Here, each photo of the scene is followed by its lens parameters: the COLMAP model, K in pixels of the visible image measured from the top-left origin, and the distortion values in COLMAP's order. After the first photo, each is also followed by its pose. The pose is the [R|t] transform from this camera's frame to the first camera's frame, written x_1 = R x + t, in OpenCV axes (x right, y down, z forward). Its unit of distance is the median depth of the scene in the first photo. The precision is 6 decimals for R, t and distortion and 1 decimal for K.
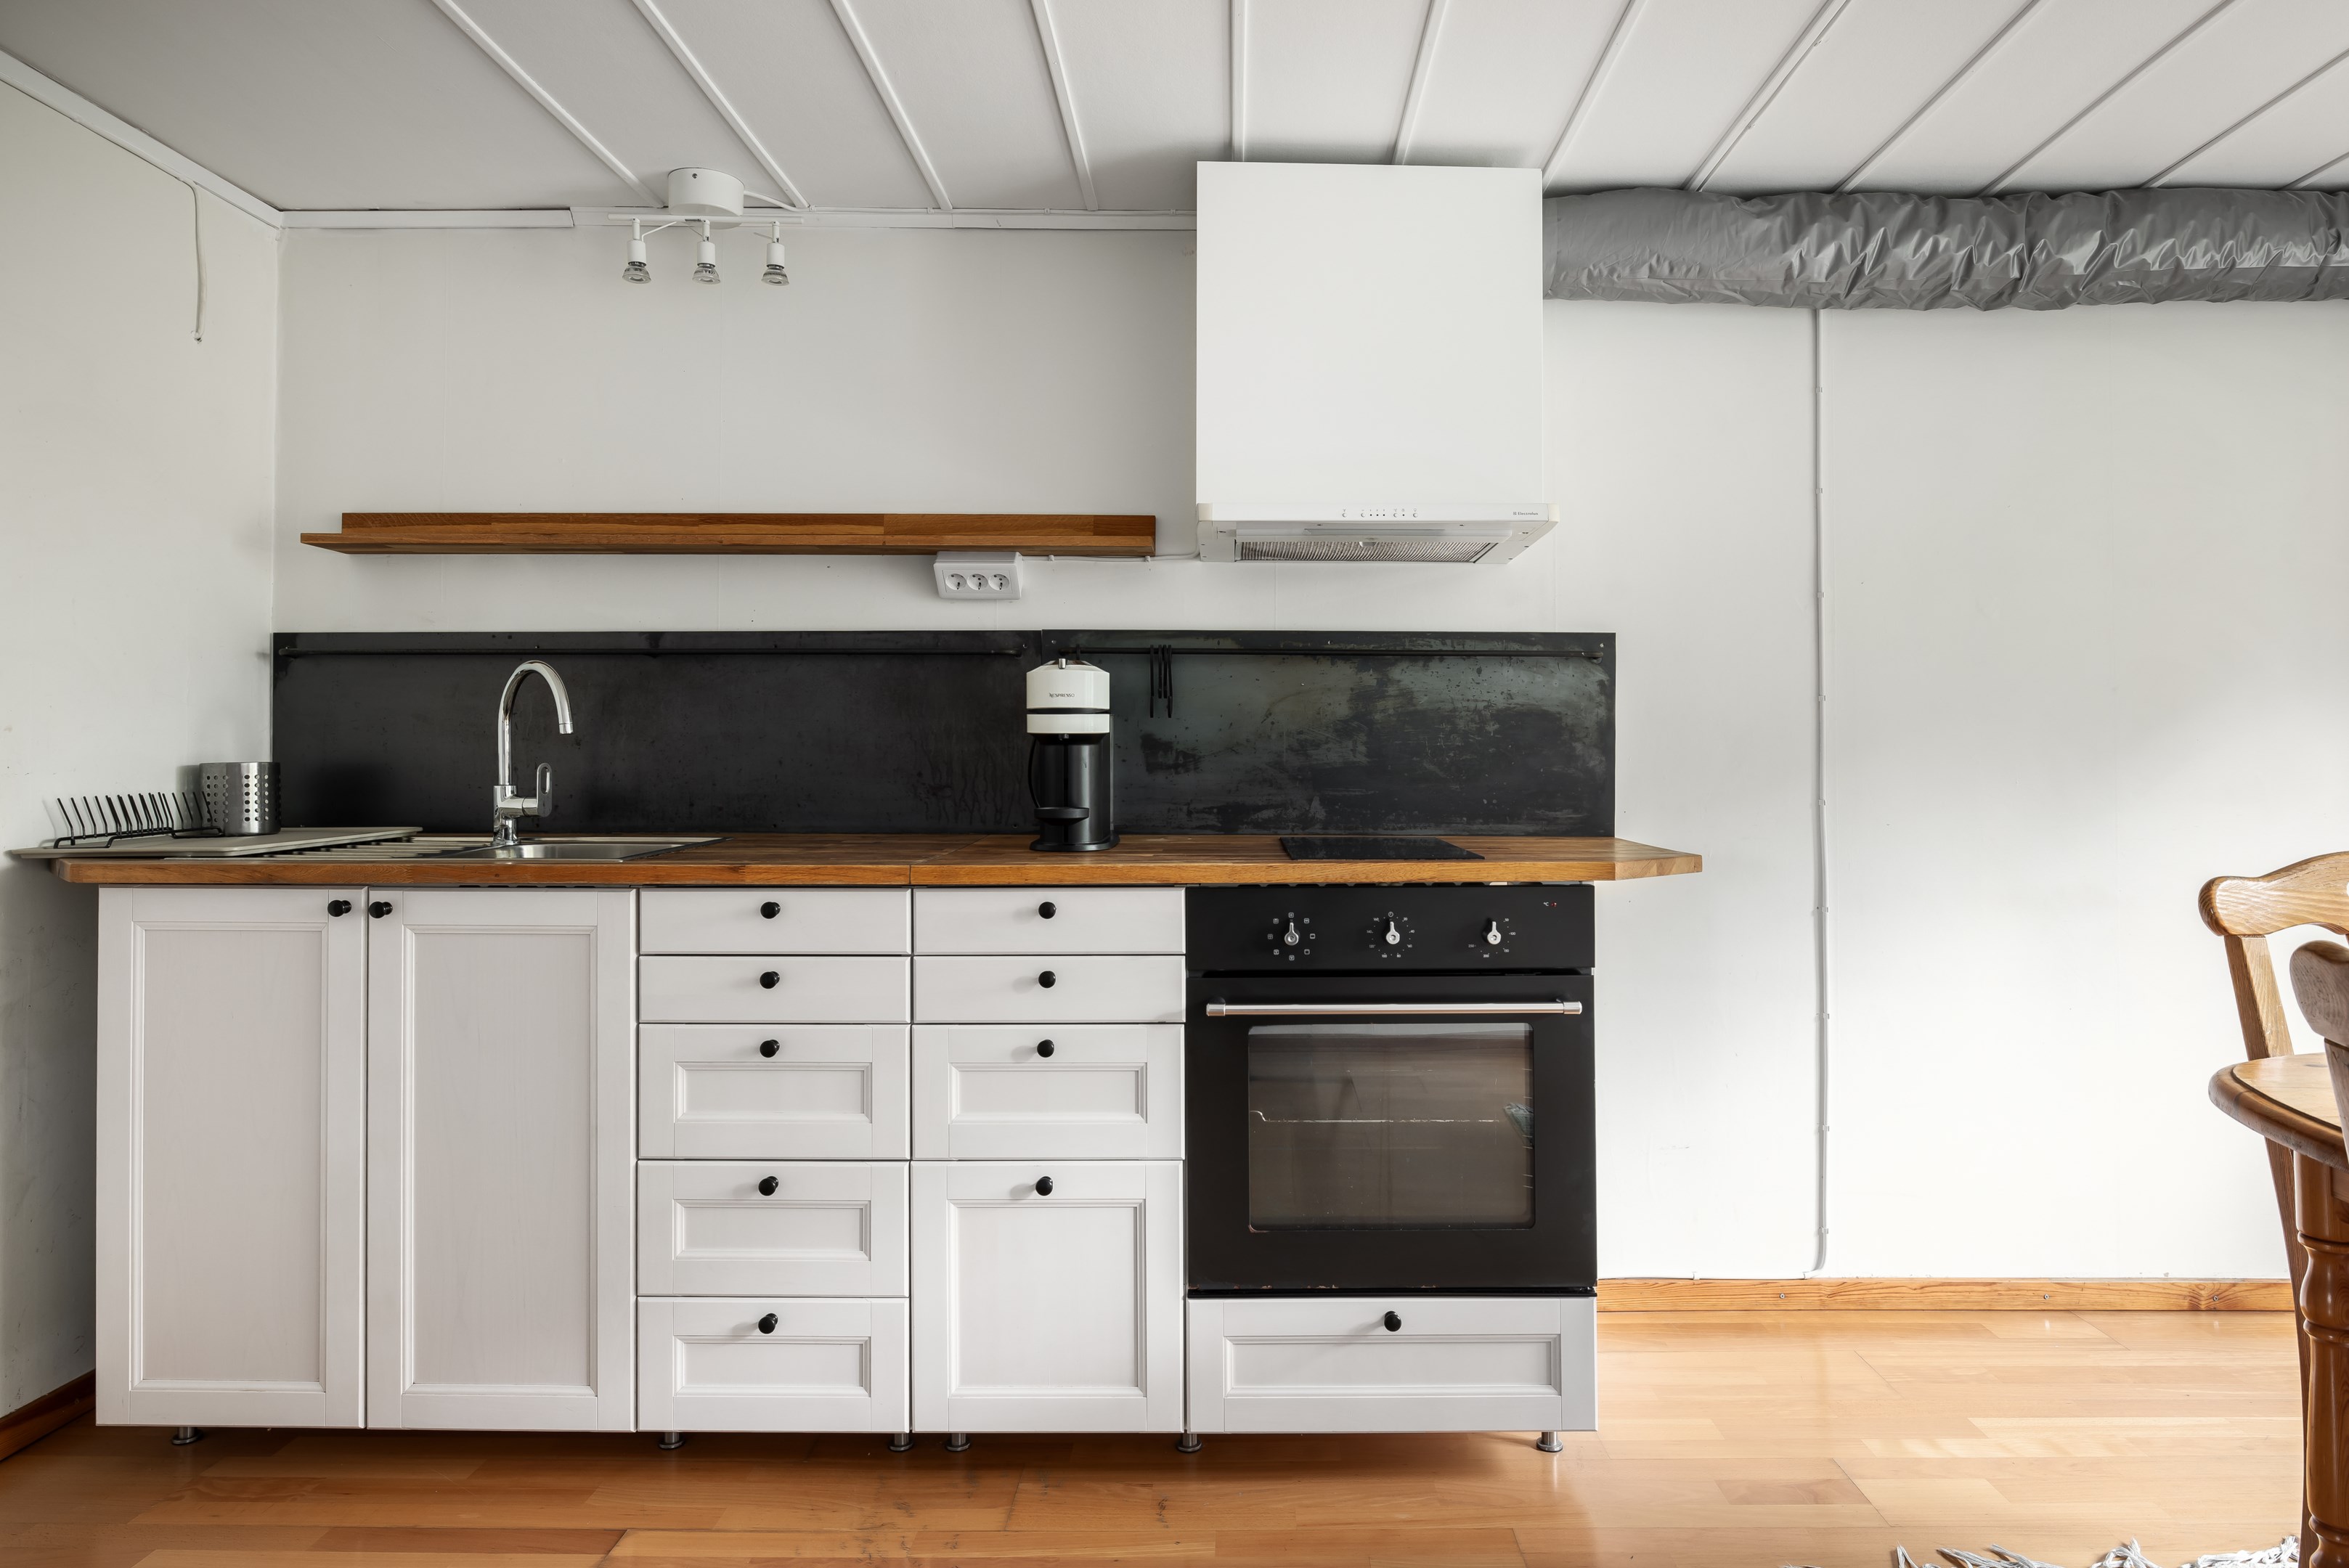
lens RADIAL K [[1414.3, 0, 1183.8], [0, 1414.3, 733.1], [0, 0, 1]] dist [-0.003485, 0.001302]
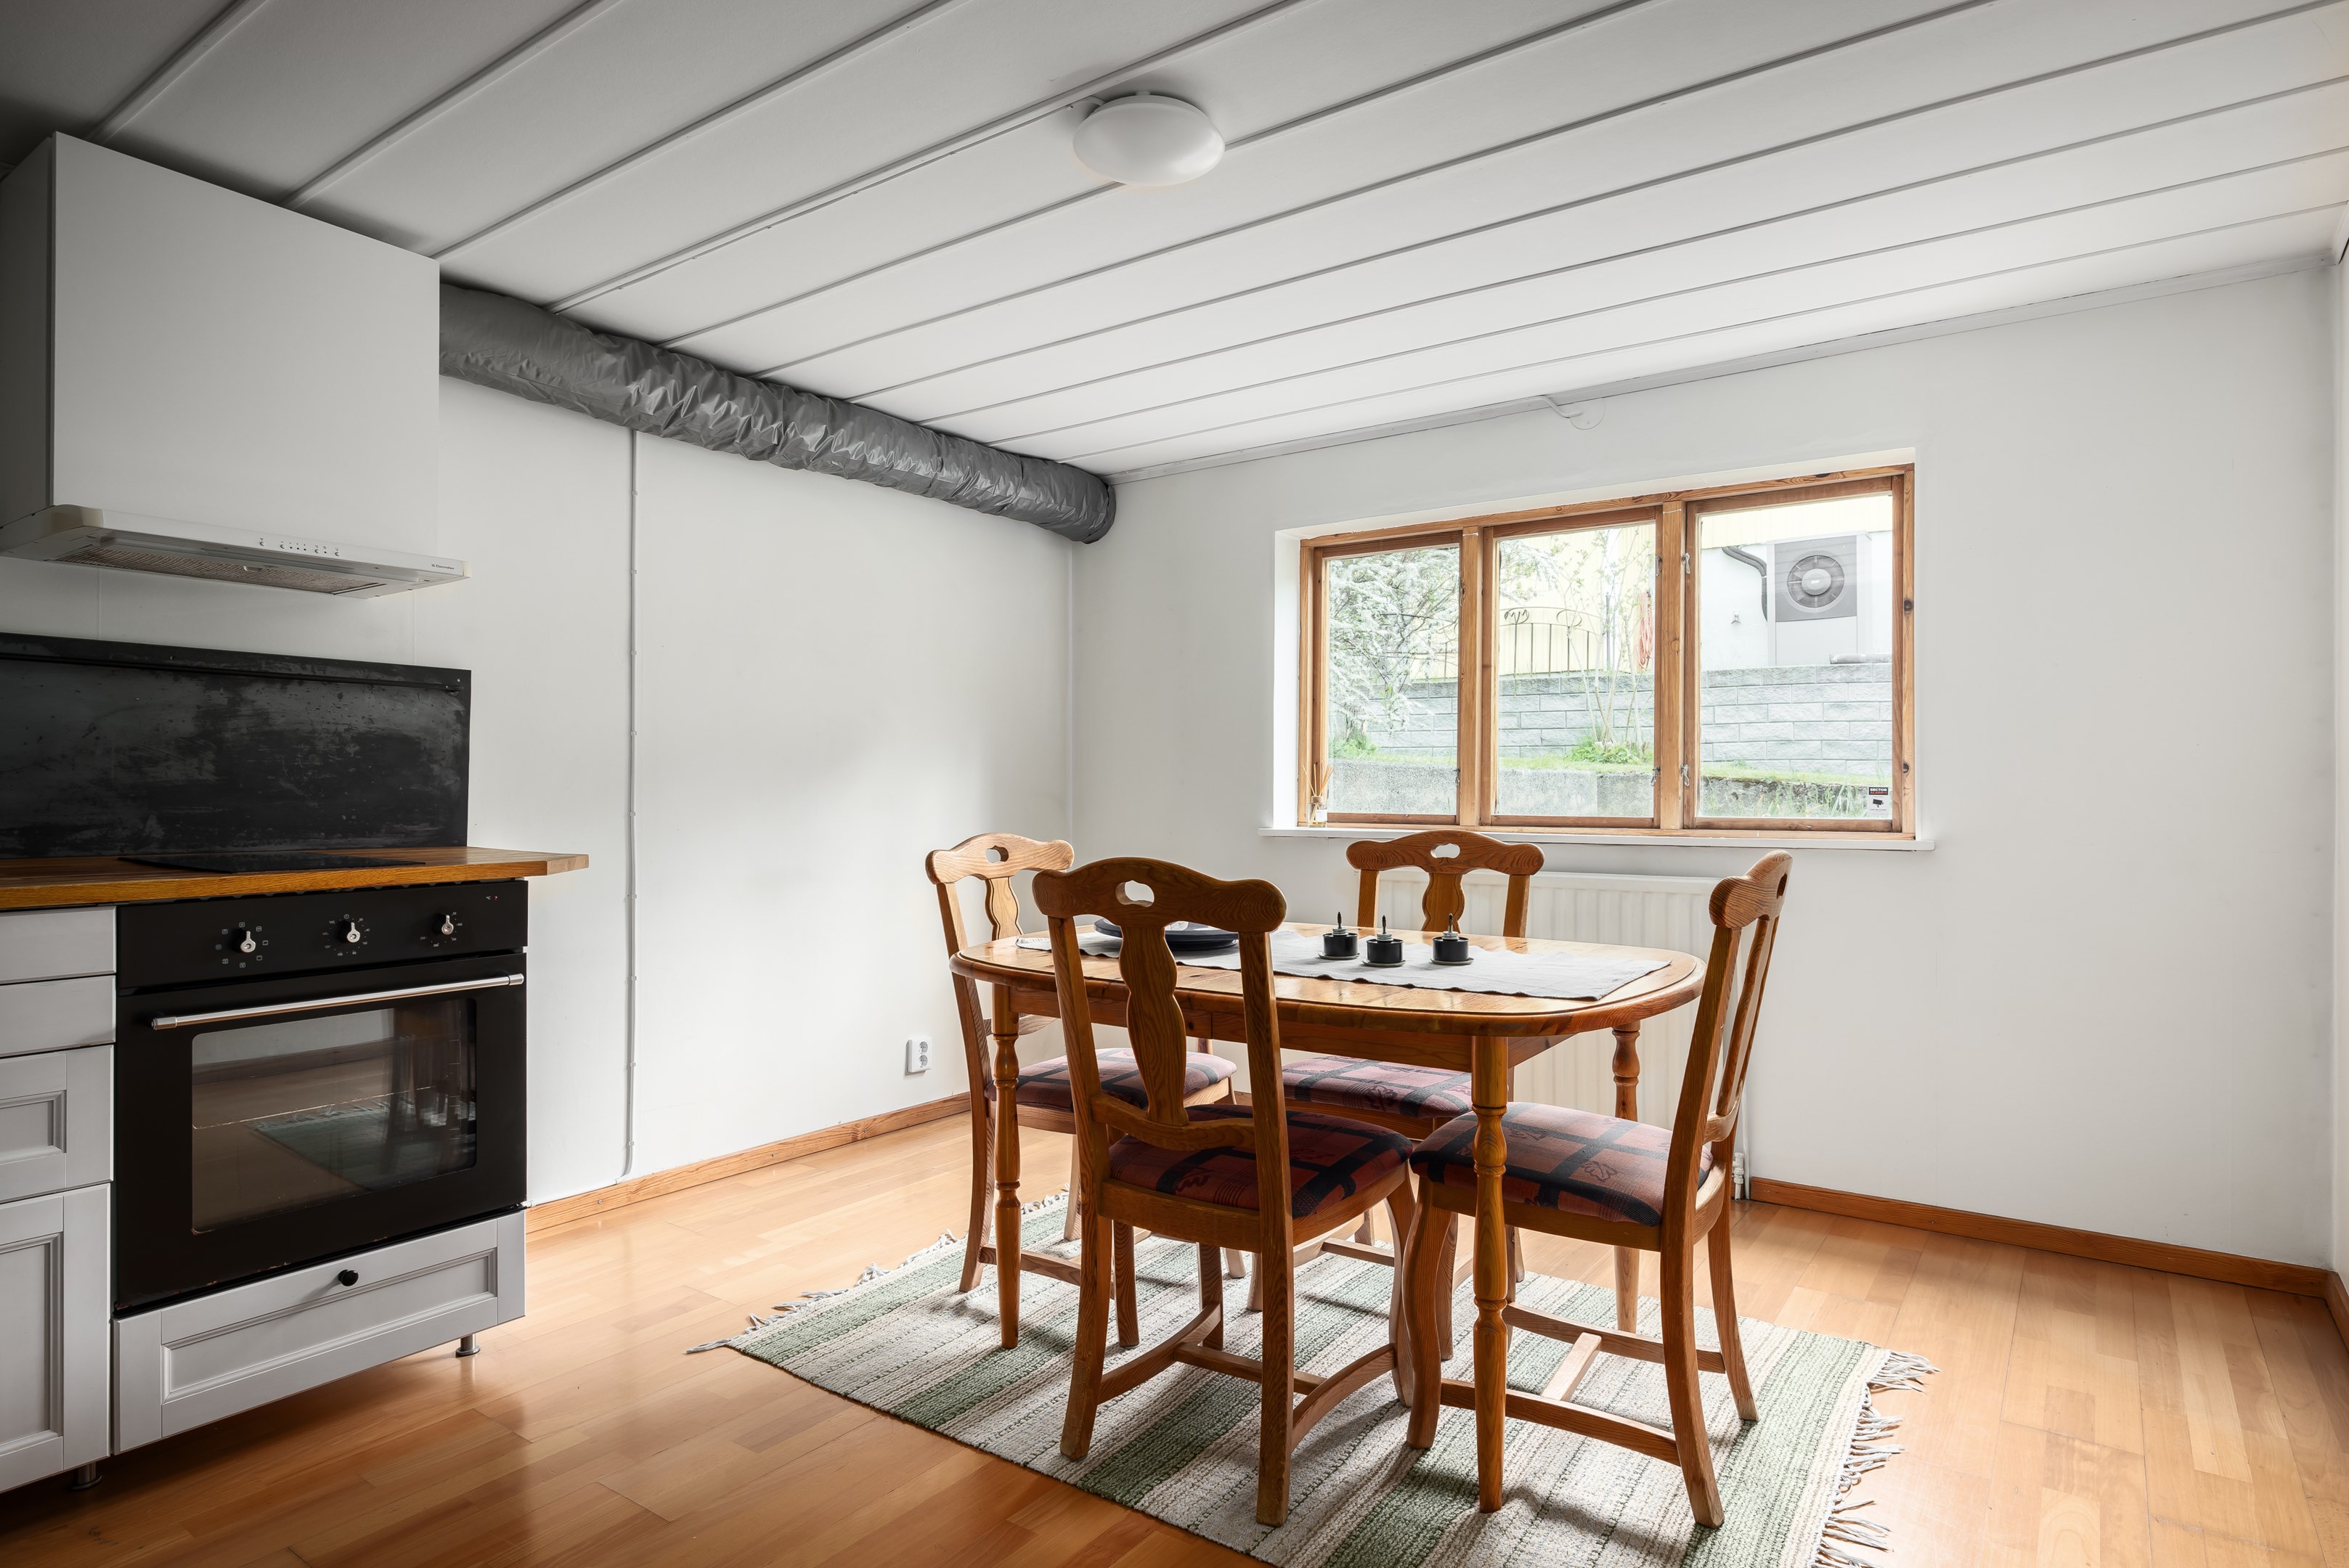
lens RADIAL K [[1281.4, 0, 1175.0], [0, 1281.4, 785.9], [0, 0, 1]] dist [-0.001739, -0.001691]
pose [[0.582213, 0.003346, 0.813030, -0.229637], [-0.020820, 0.999725, 0.010795, 0.000609], [-0.812770, -0.023212, 0.582122, -0.089988]]
